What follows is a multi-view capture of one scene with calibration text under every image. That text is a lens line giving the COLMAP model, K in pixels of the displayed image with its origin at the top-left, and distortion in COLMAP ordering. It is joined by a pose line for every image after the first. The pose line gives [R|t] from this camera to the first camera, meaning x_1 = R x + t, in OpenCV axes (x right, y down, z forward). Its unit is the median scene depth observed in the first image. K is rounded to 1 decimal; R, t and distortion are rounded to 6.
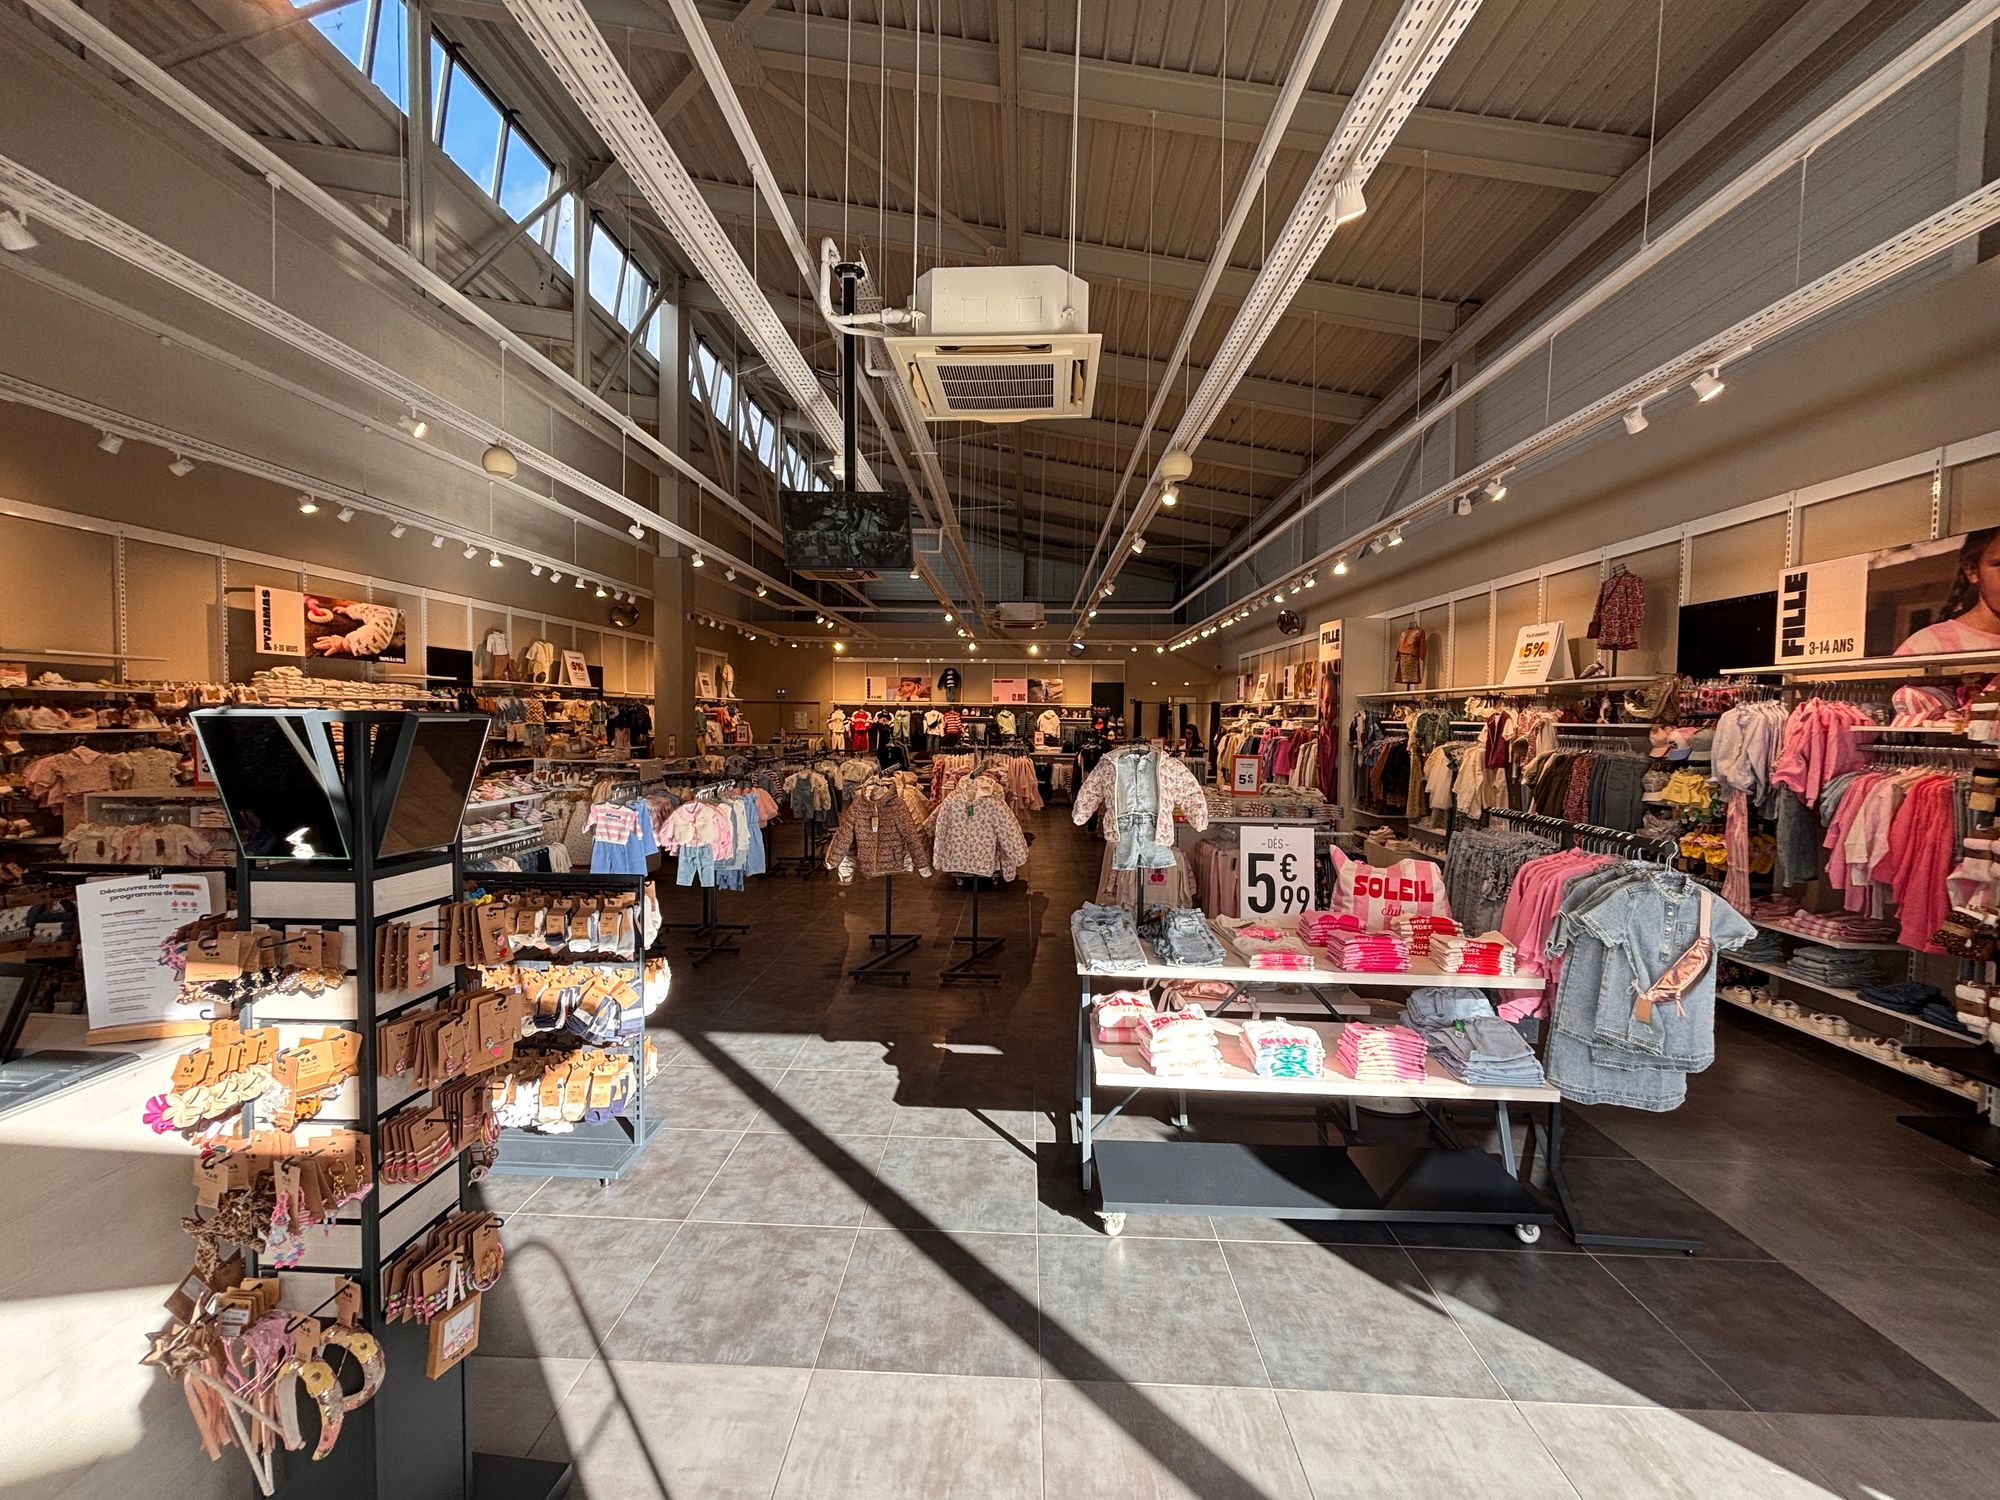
lens RADIAL K [[803.0, 0, 996.6], [0, 803.0, 747.9], [0, 0, 1]] dist [0.000339, -0.000010]
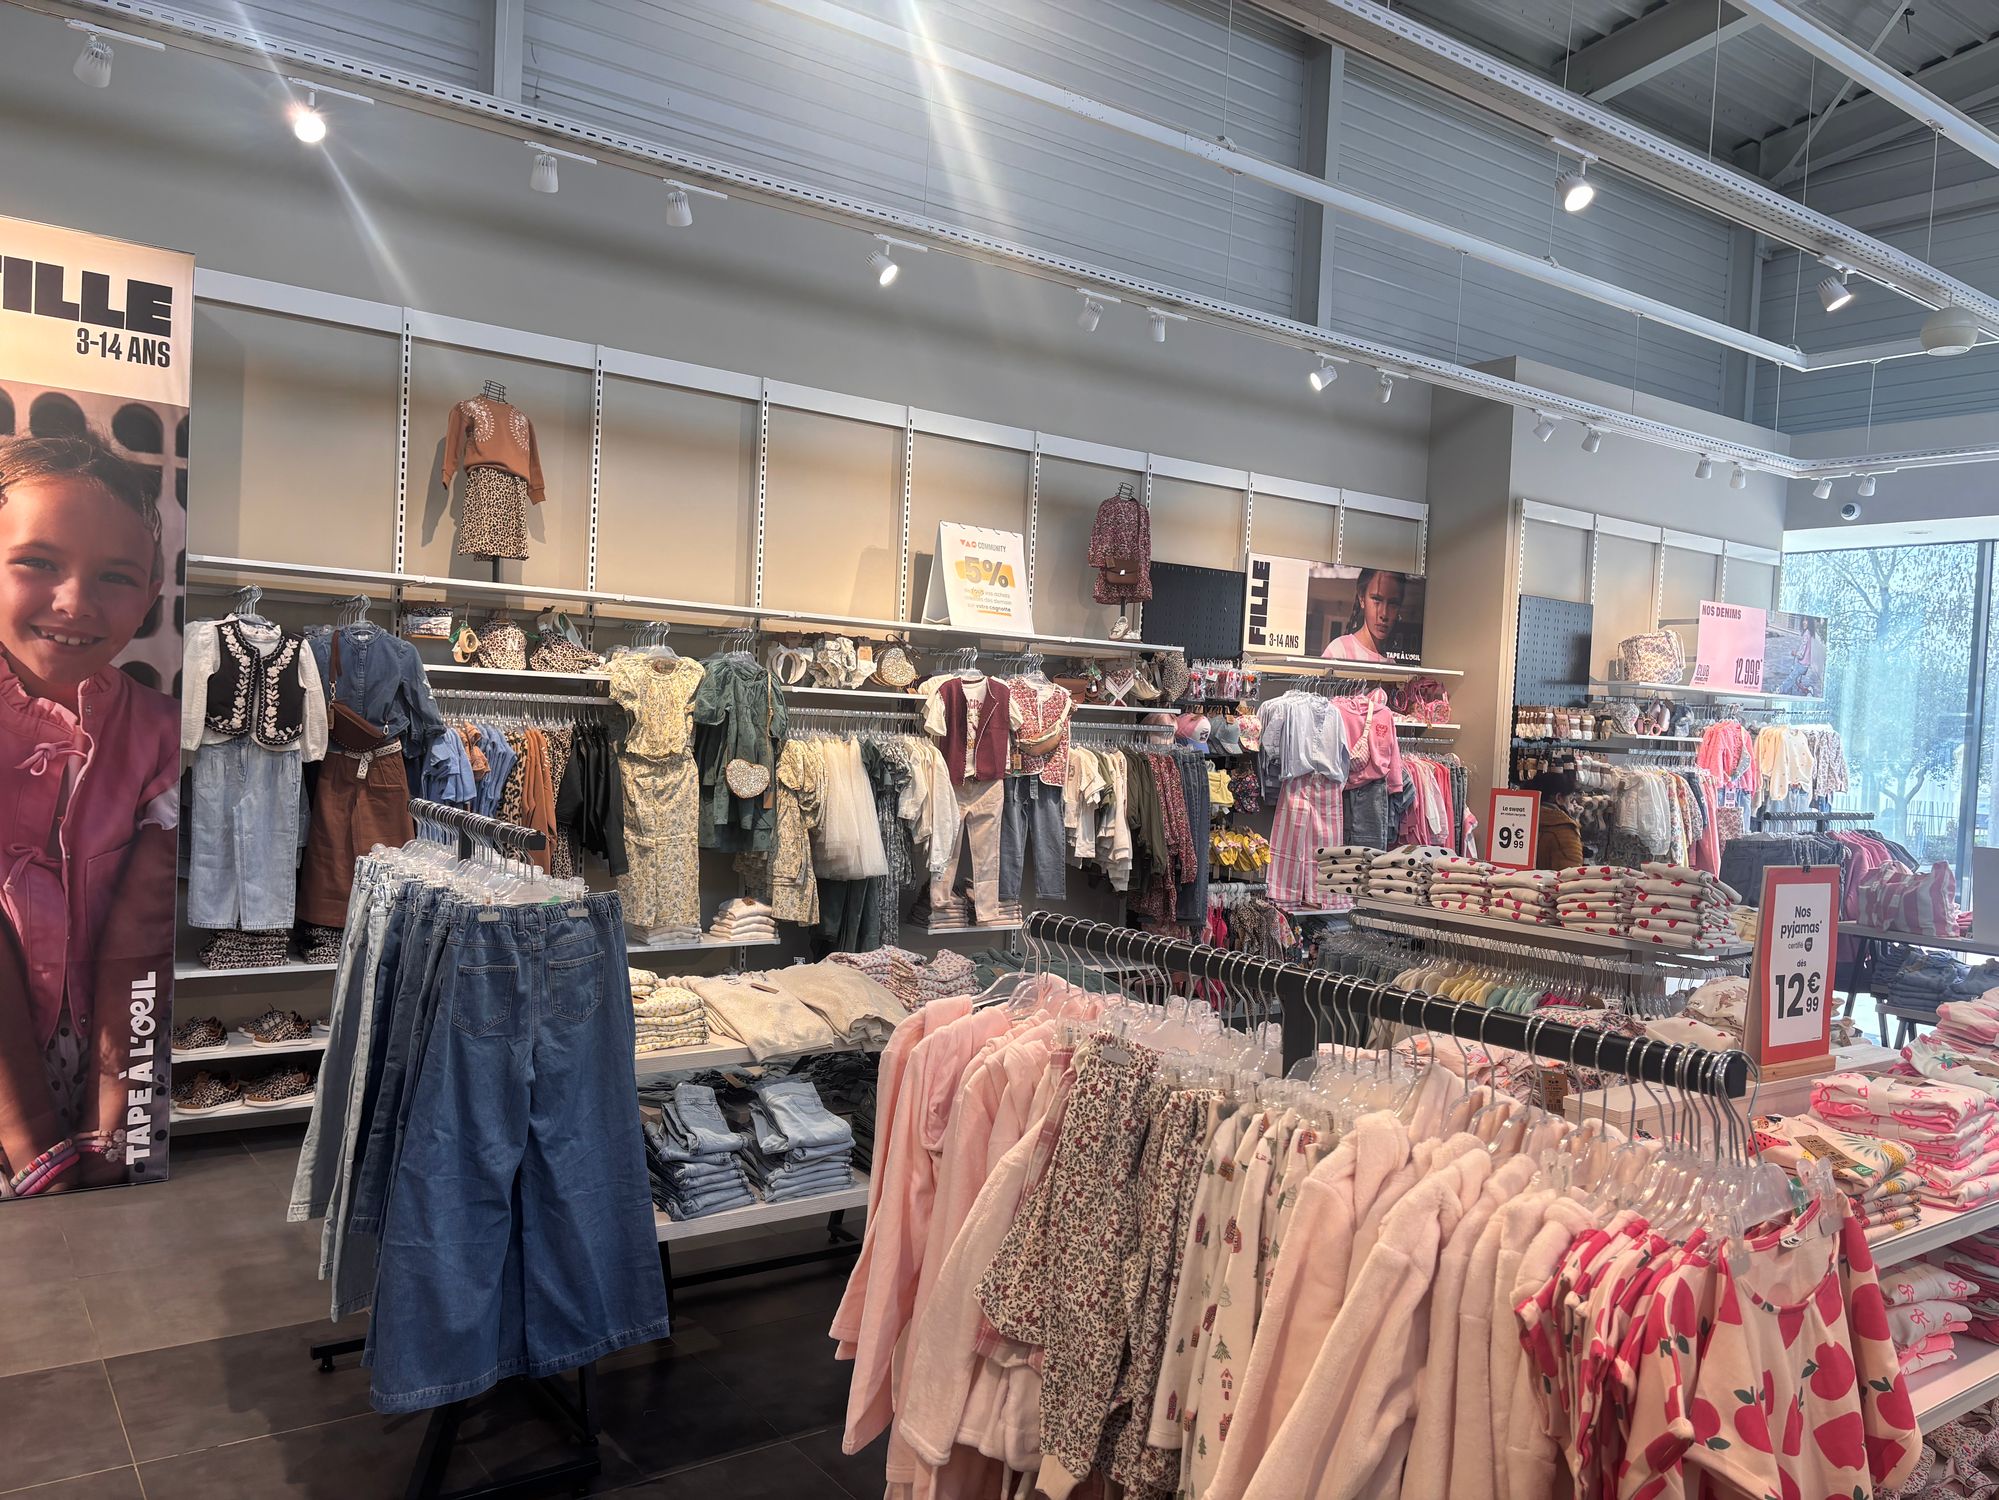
lens RADIAL K [[1513.9, 0, 998.7], [0, 1513.9, 752.9], [0, 0, 1]] dist [0.006819, 0.001237]
pose [[-0.624208, -0.056926, 0.779182, -0.185495], [-0.021773, 0.998222, 0.055487, -0.056019], [-0.780955, 0.017670, -0.624337, 1.725613]]
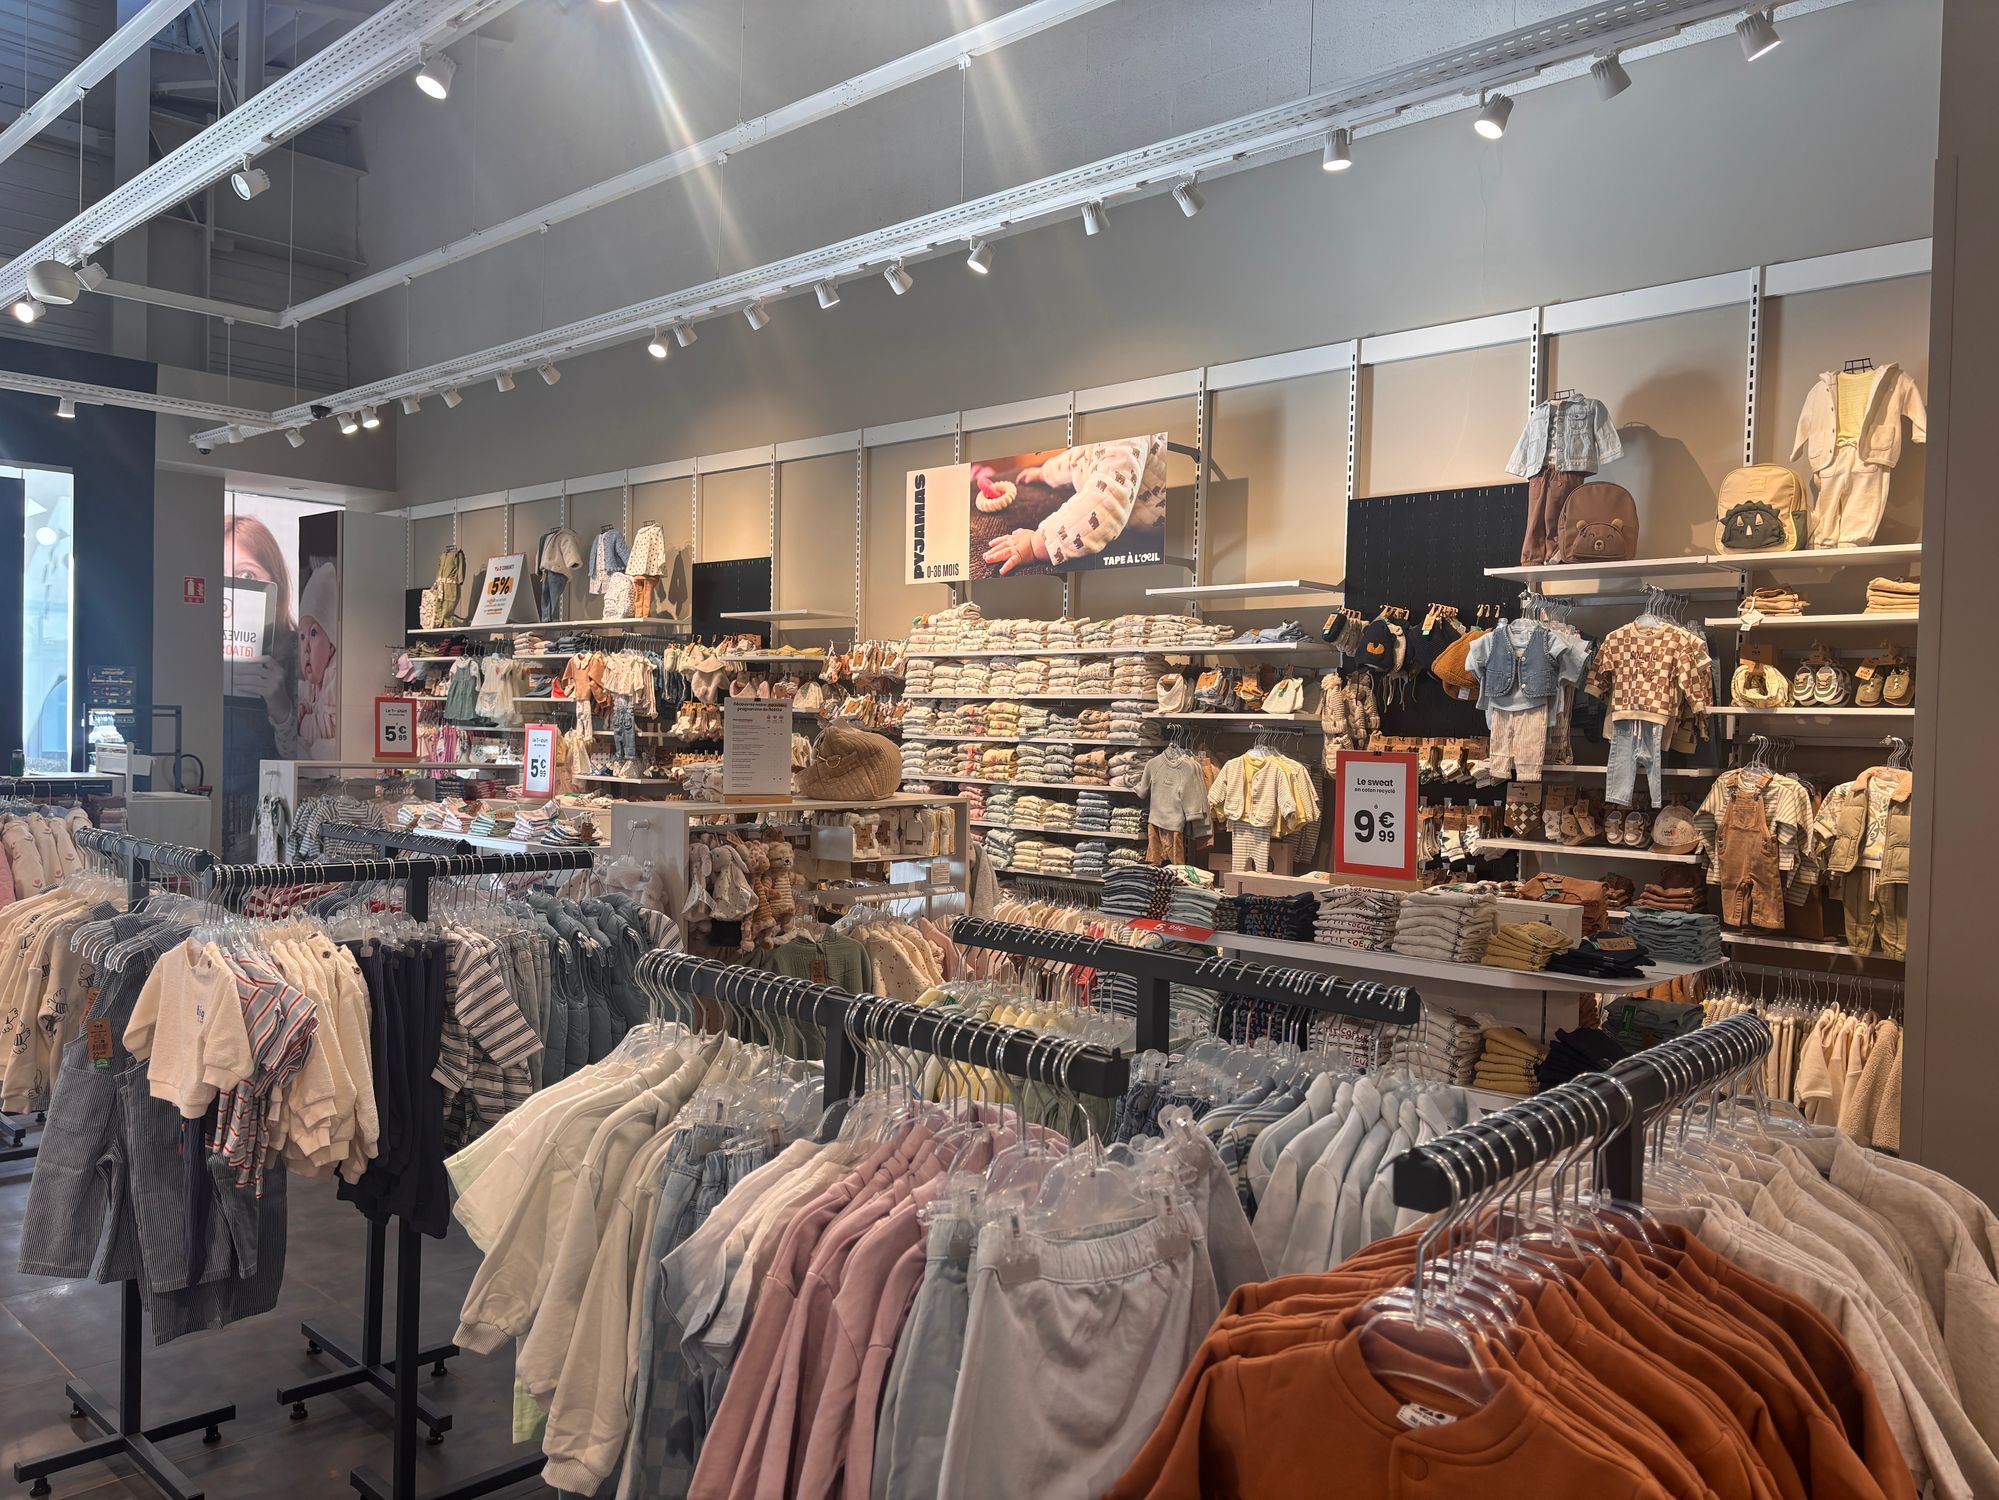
lens RADIAL K [[1513.9, 0, 998.9], [0, 1513.9, 750.8], [0, 0, 1]] dist [0.006819, 0.001237]
pose [[-0.648424, -0.000747, -0.761279, -0.434885], [-0.051125, 0.997785, 0.042567, -0.181255], [0.759561, 0.066521, -0.647026, 6.817924]]
